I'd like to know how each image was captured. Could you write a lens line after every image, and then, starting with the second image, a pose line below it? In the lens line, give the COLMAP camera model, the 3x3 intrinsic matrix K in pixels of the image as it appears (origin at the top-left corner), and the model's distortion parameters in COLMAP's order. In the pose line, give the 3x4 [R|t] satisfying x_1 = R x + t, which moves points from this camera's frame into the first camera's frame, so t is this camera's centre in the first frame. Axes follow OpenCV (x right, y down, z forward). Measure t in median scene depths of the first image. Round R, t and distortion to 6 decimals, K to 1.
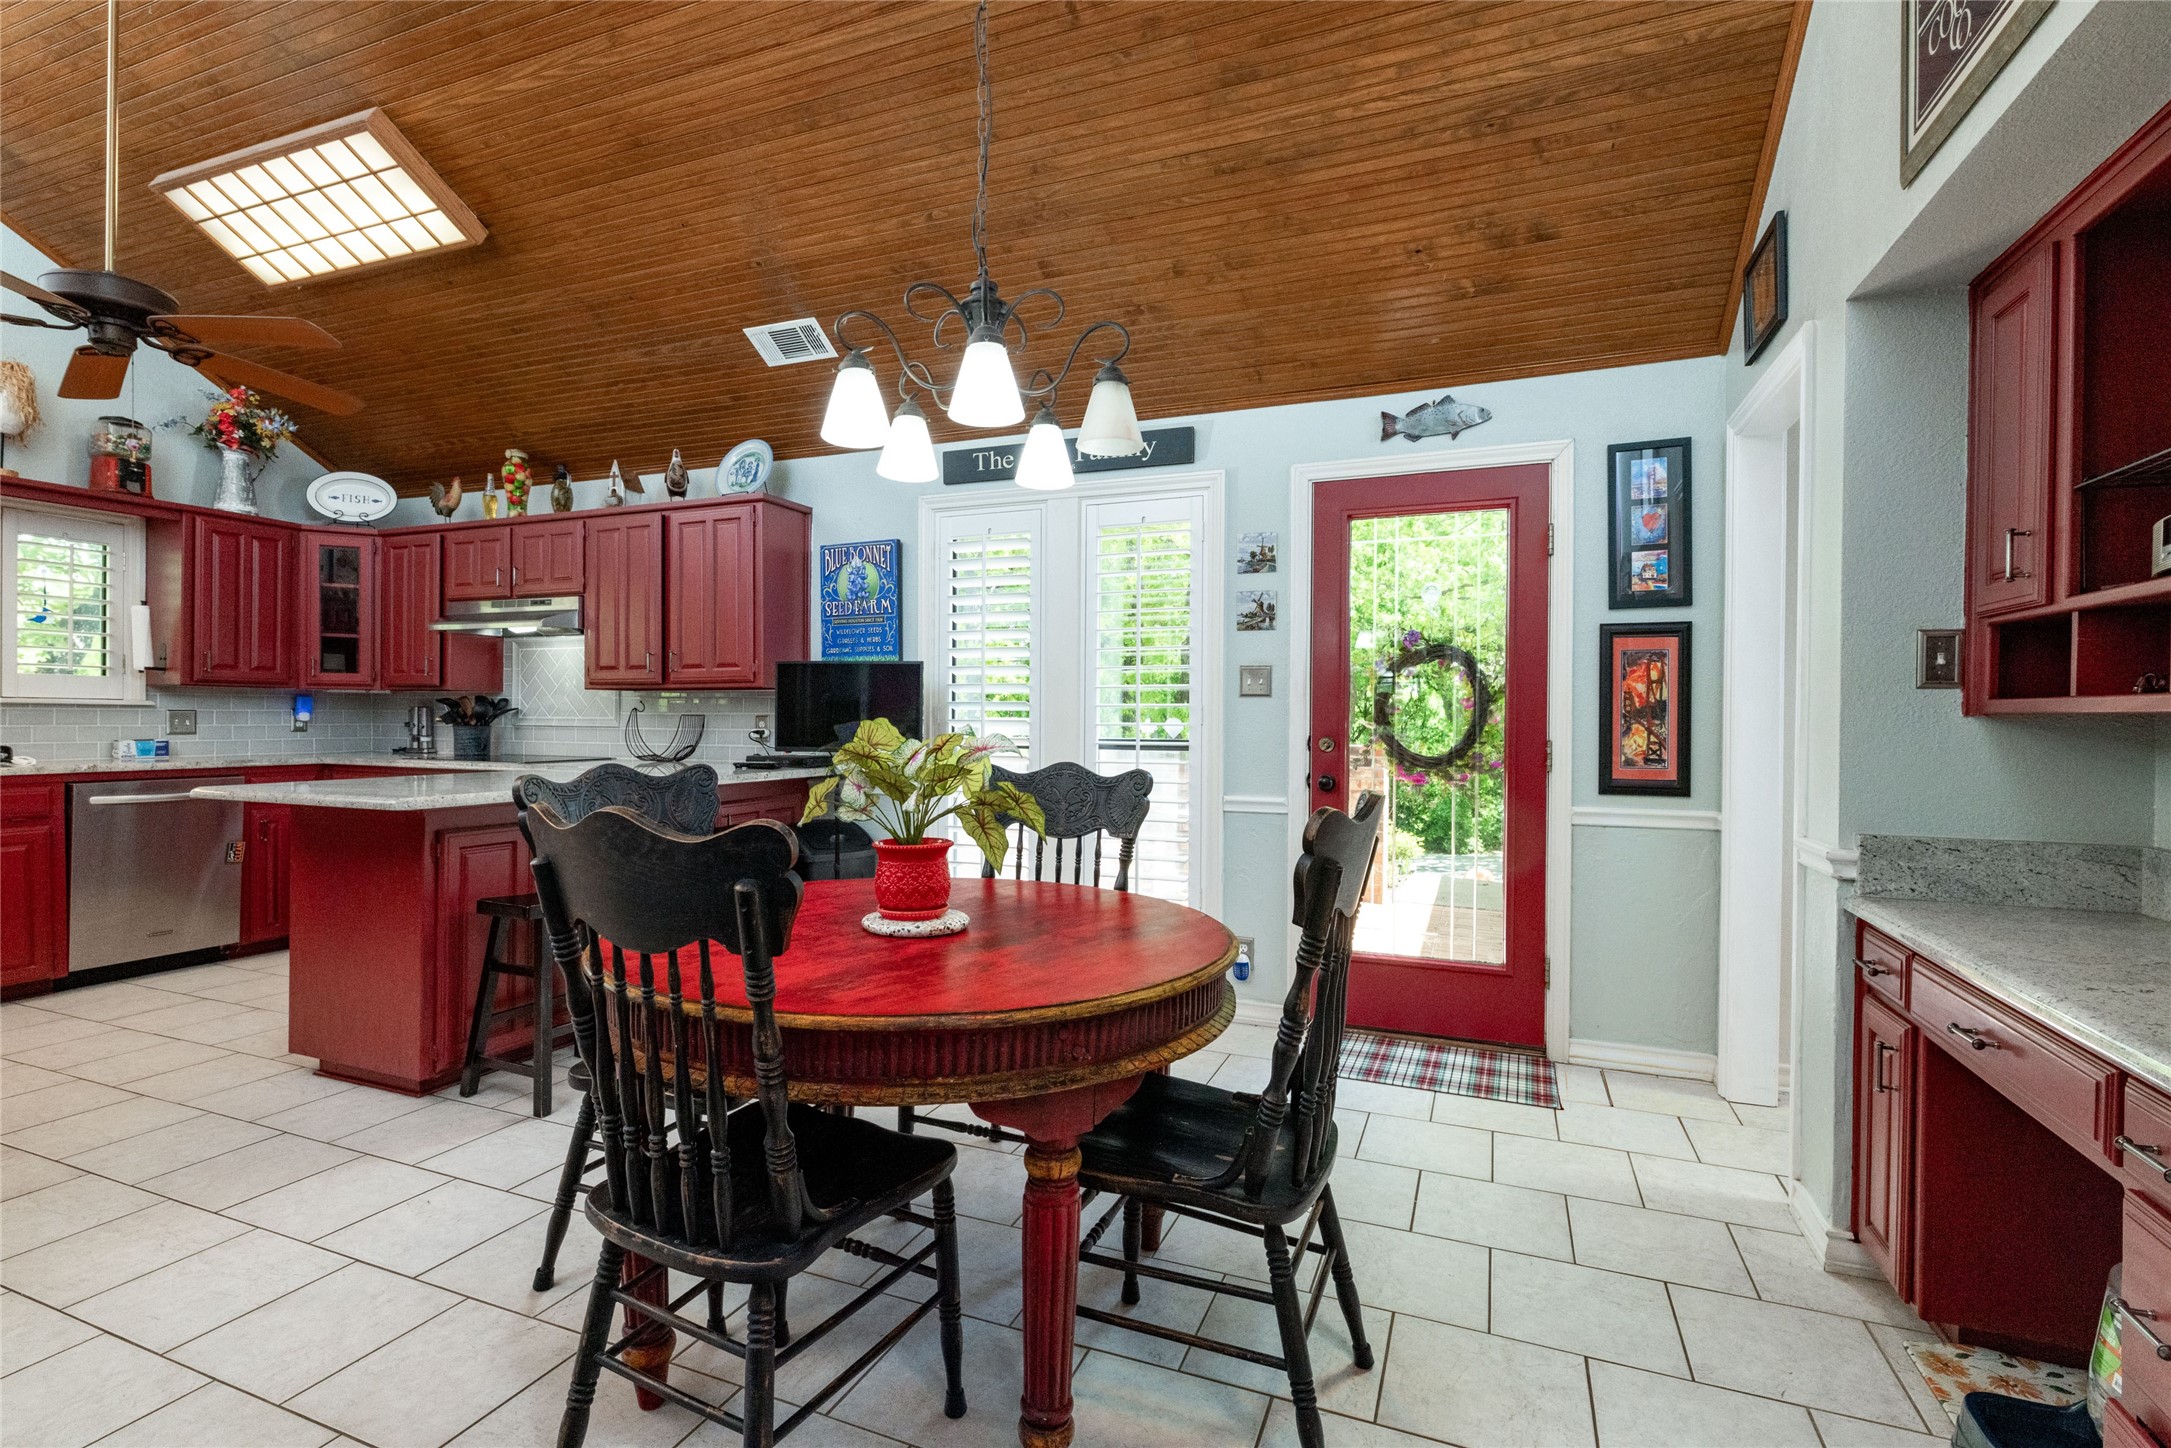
lens RADIAL K [[1007.7, 0, 1083.8], [0, 1007.7, 725.9], [0, 0, 1]] dist [0.002633, 0.000563]
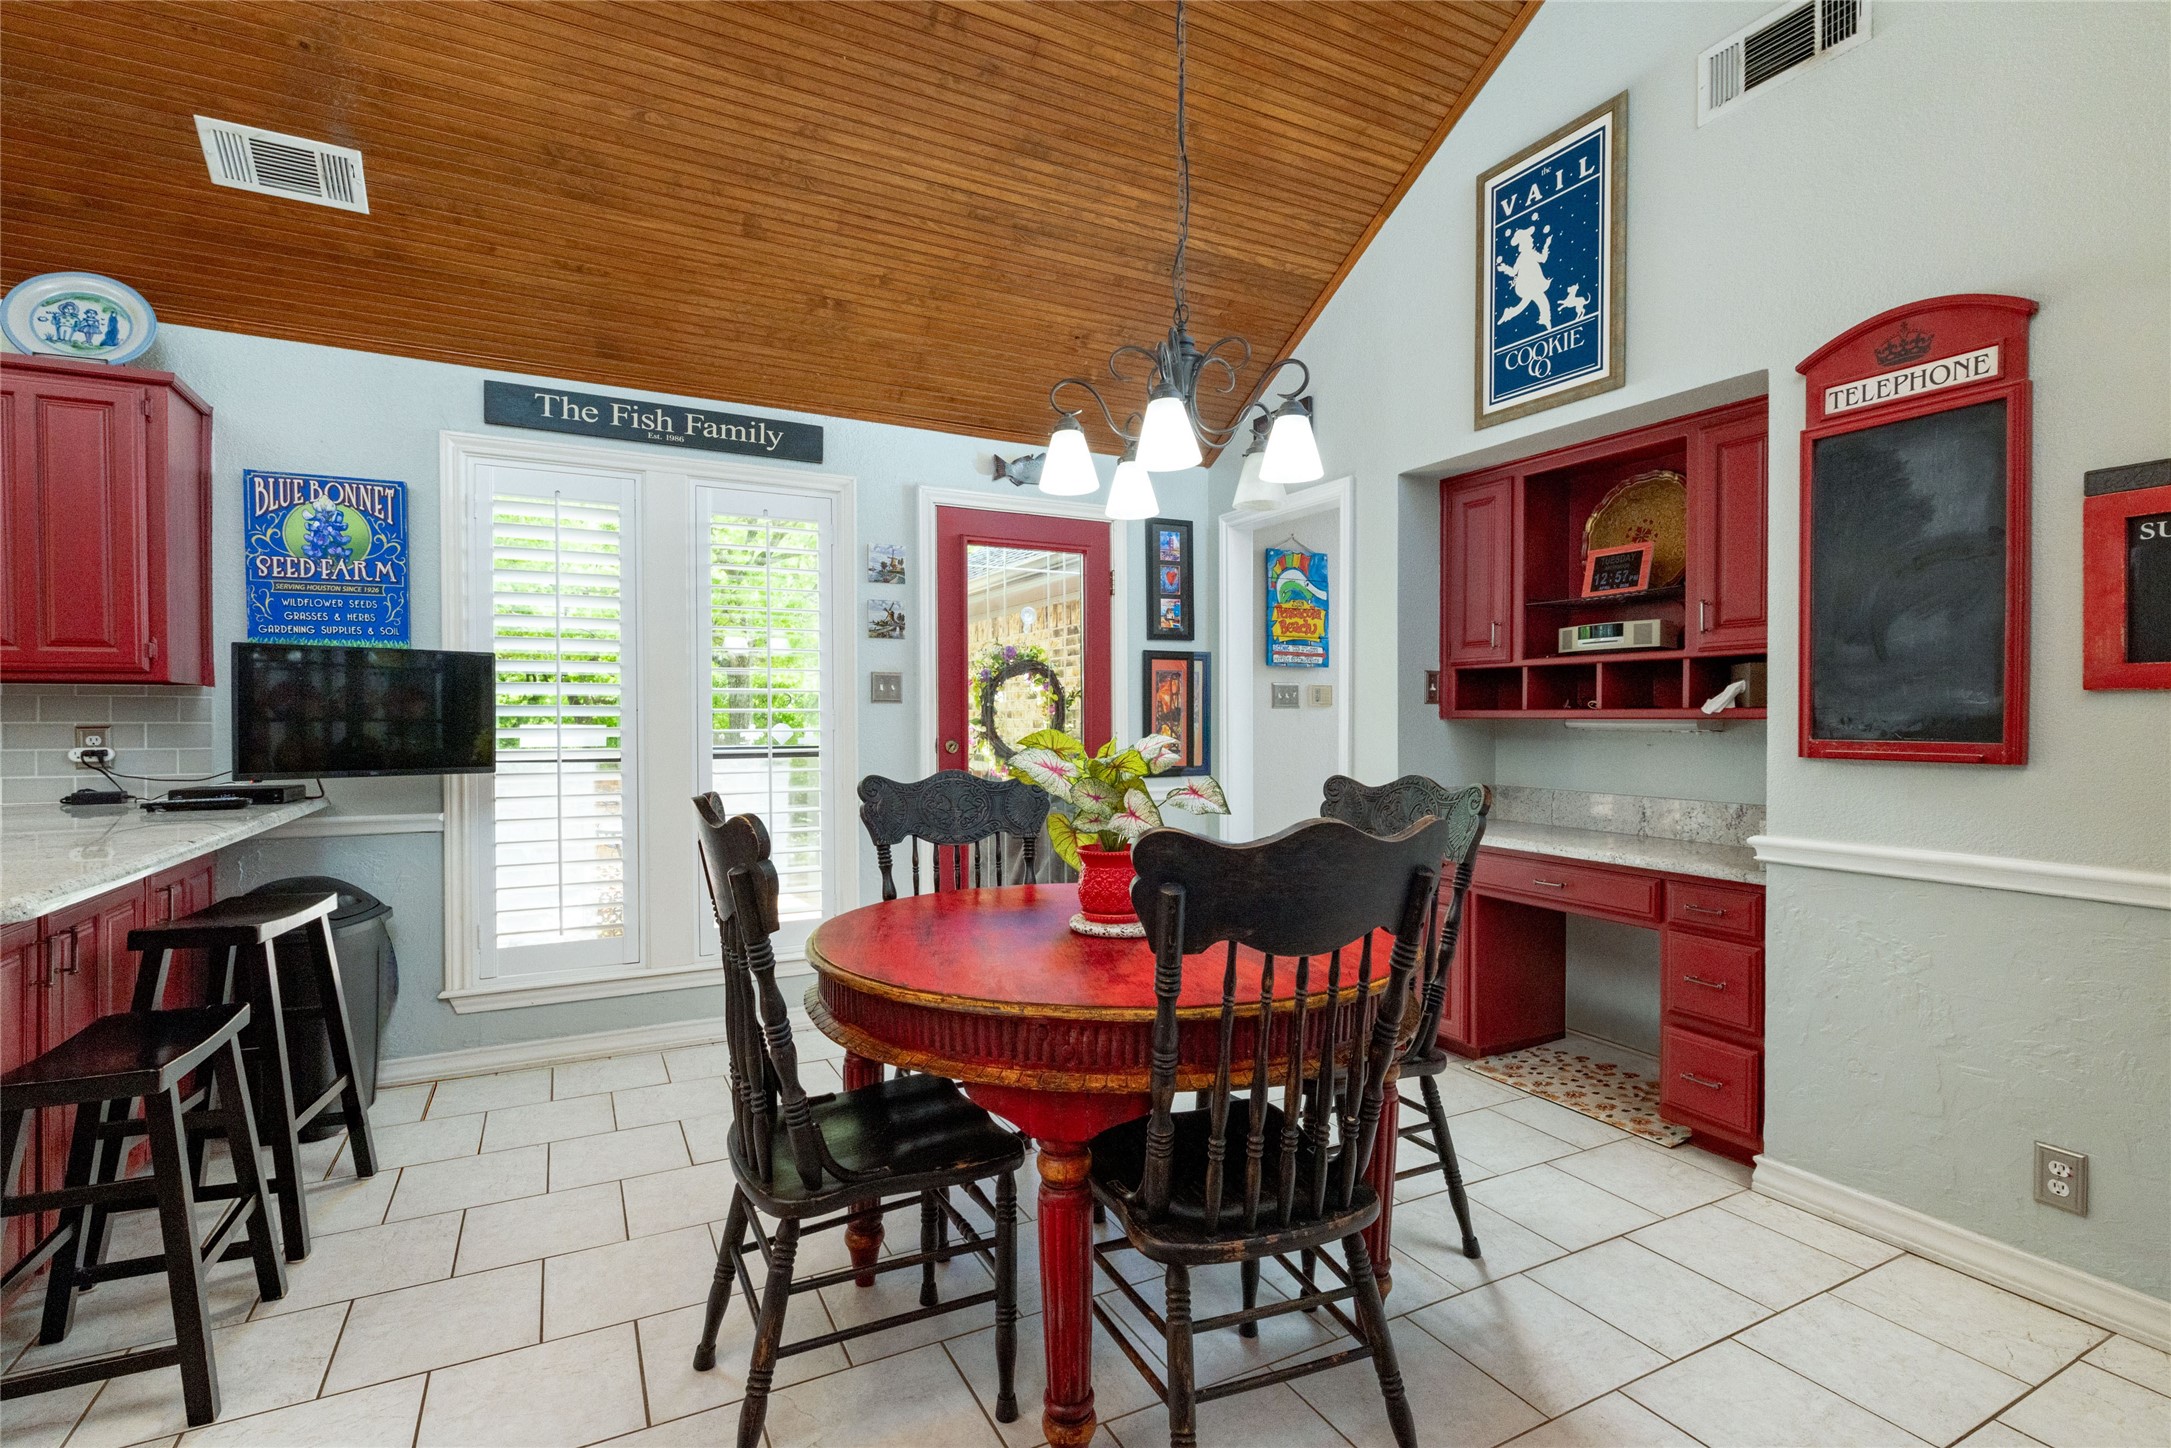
lens RADIAL K [[1007.7, 0, 1089.8], [0, 1007.7, 725.9], [0, 0, 1]] dist [0.002633, 0.000563]
pose [[0.643515, -0.012196, 0.765336, -0.418625], [0.011398, 0.999915, 0.006350, -0.007673], [-0.765348, 0.004637, 0.643599, 0.148031]]
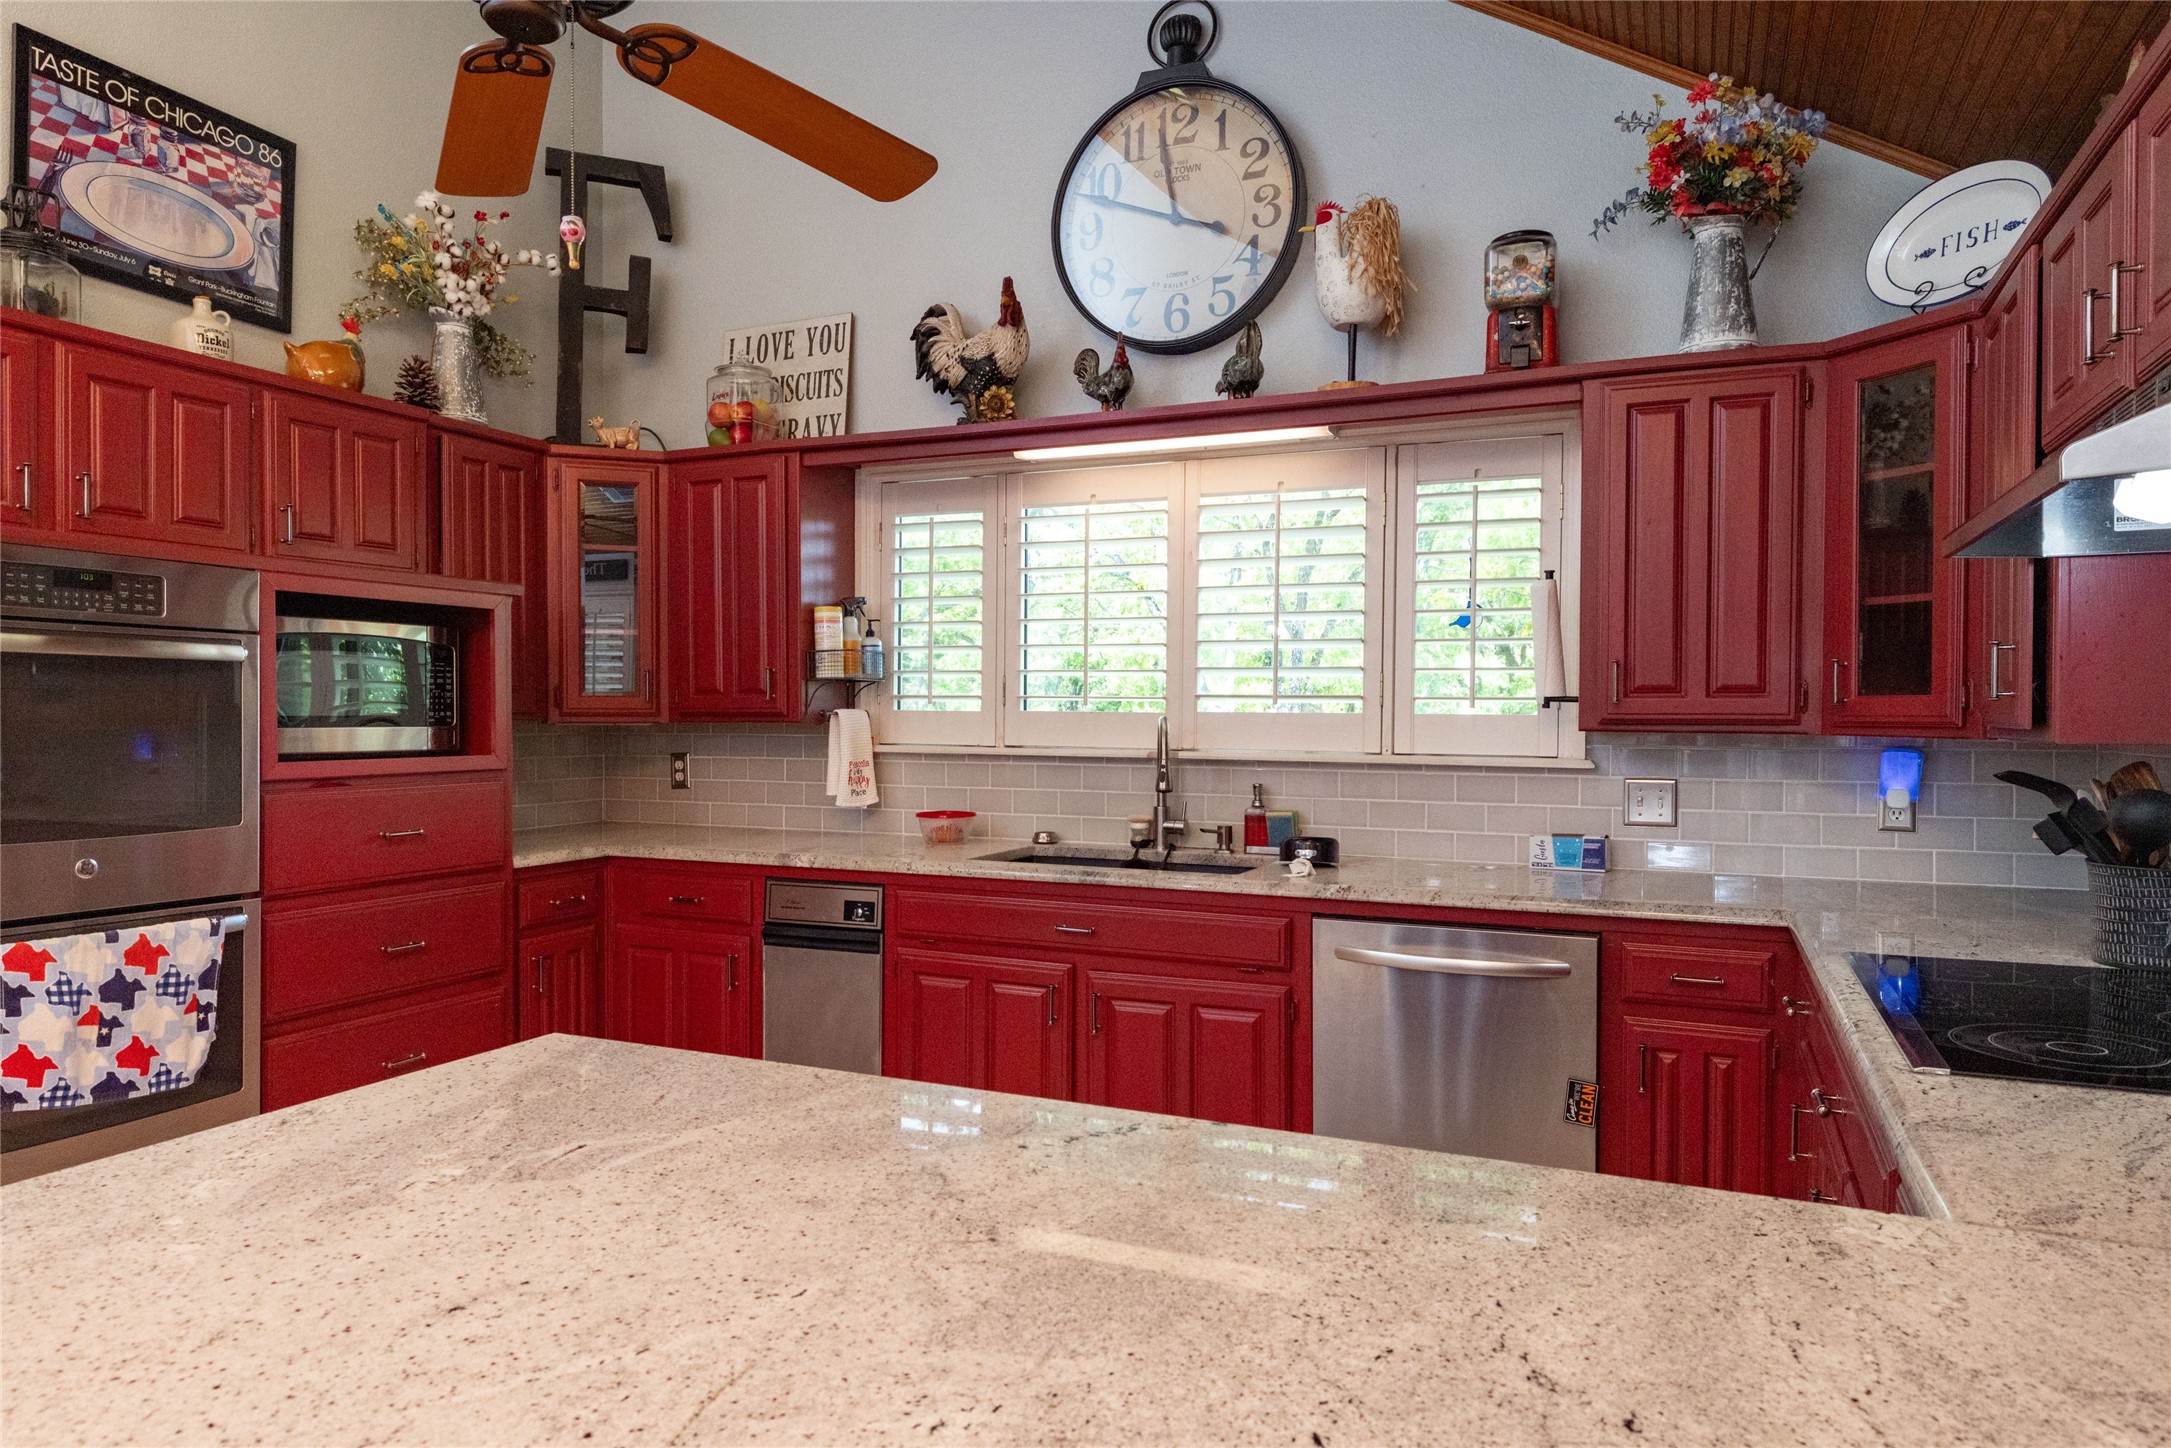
lens RADIAL K [[1346.2, 0, 1083.1], [0, 1346.2, 724.4], [0, 0, 1]] dist [0.004551, -0.002535]
pose [[-0.037496, -0.000761, -0.999296, -0.234344], [-0.013234, 0.999912, -0.000265, -0.041861], [0.999209, 0.013215, -0.037503, 0.814054]]
